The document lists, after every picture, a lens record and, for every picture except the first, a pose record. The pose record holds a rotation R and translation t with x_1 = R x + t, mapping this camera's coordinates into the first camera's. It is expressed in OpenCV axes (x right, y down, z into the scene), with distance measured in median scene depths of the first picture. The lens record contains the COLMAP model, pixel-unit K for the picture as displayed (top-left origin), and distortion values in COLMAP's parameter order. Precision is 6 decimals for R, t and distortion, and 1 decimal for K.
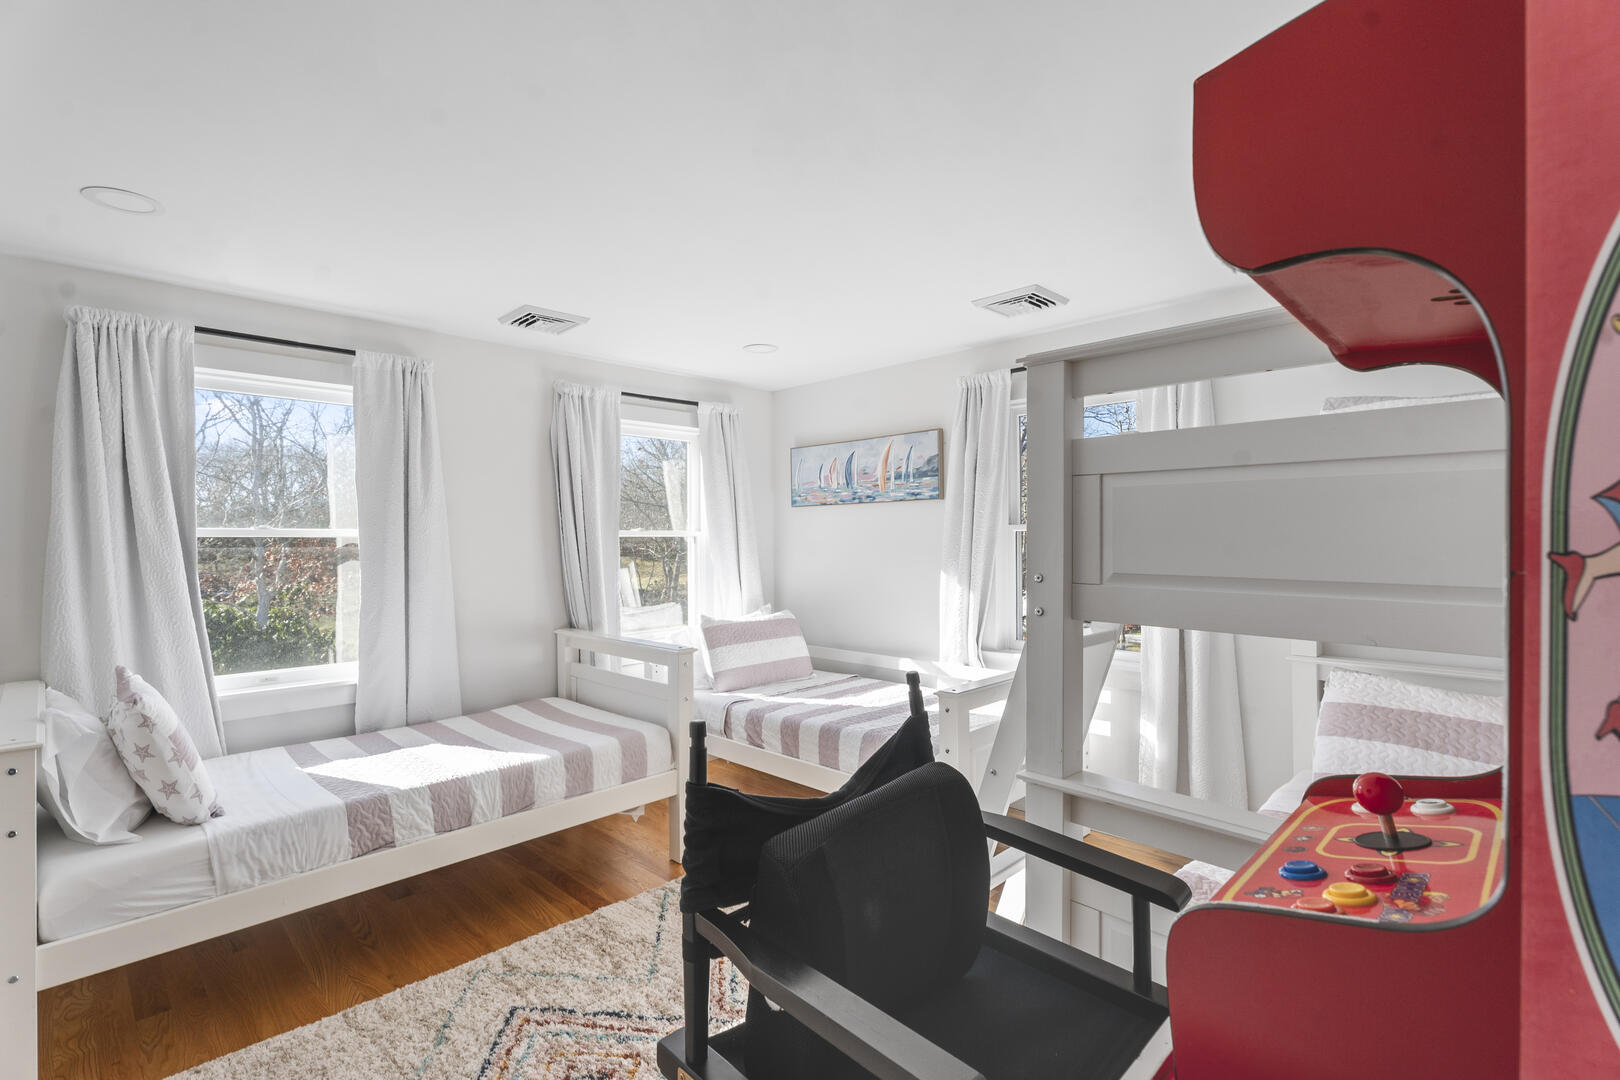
lens RADIAL K [[742.5, 0, 807.5], [0, 742.5, 538.5], [0, 0, 1]] dist [0.004742, 0.000046]
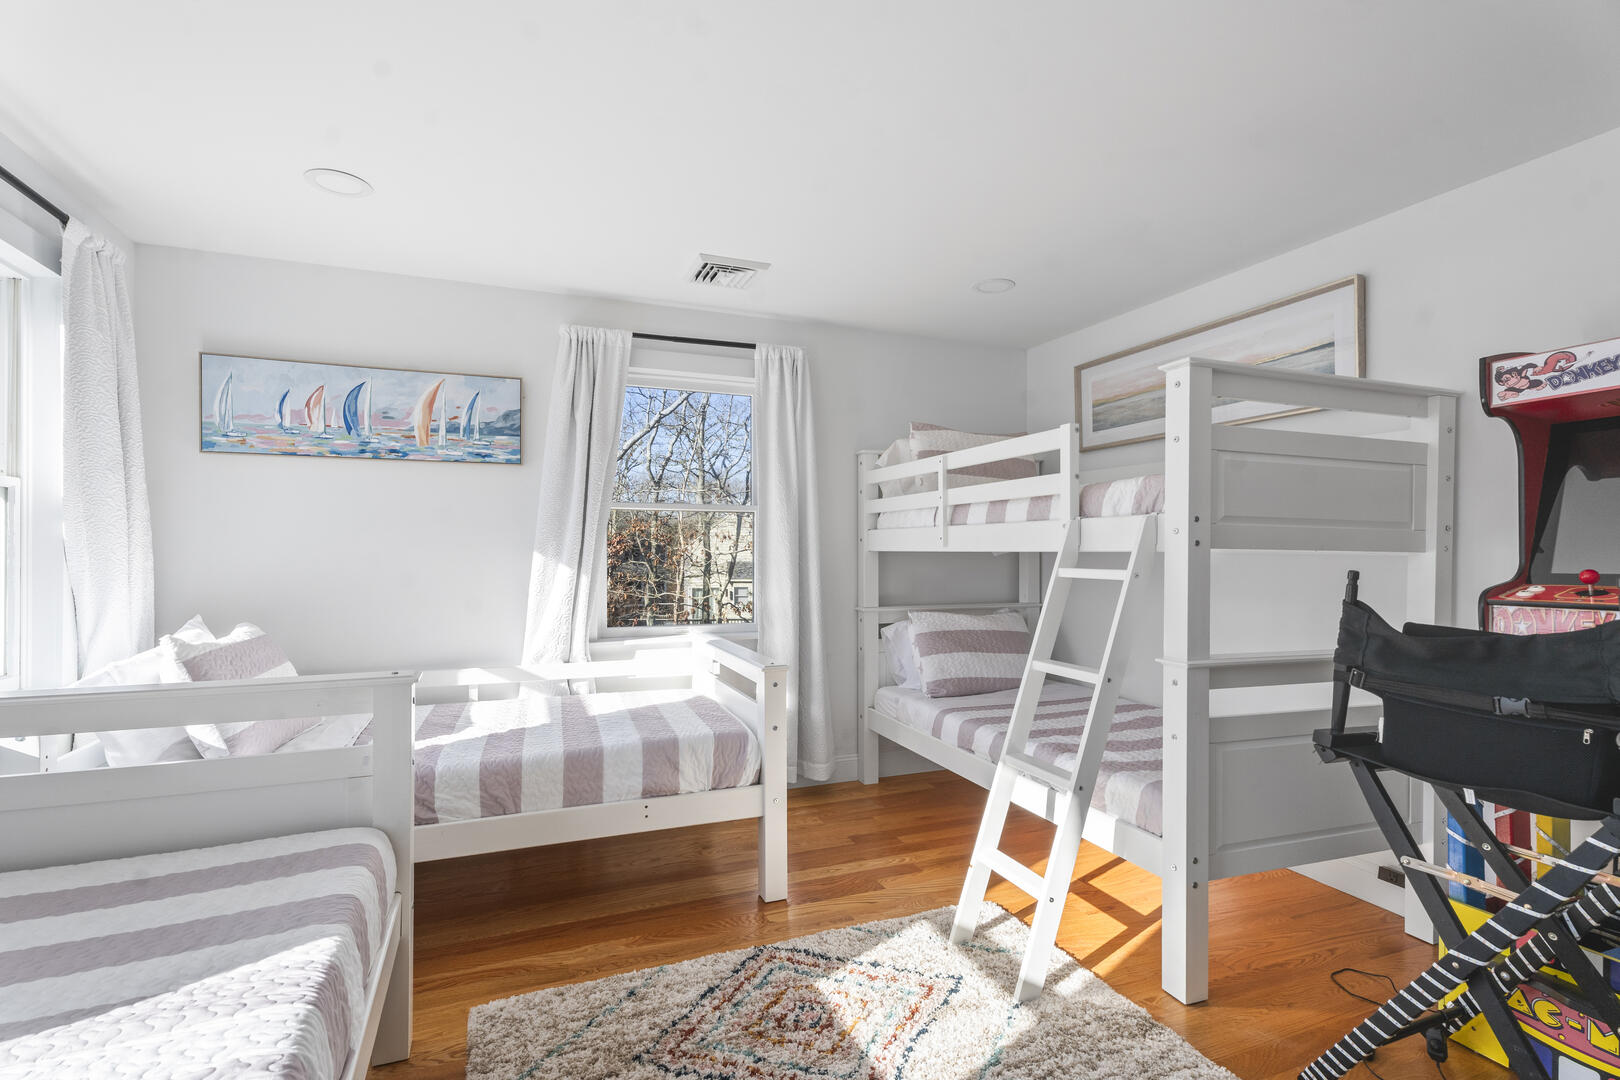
lens RADIAL K [[742.5, 0, 807.1], [0, 742.5, 550.1], [0, 0, 1]] dist [0.004742, 0.000046]
pose [[0.407917, 0.007138, 0.912991, -0.417781], [-0.005611, 0.999970, -0.005311, 0.040988], [-0.913002, -0.002956, 0.407945, 0.365737]]
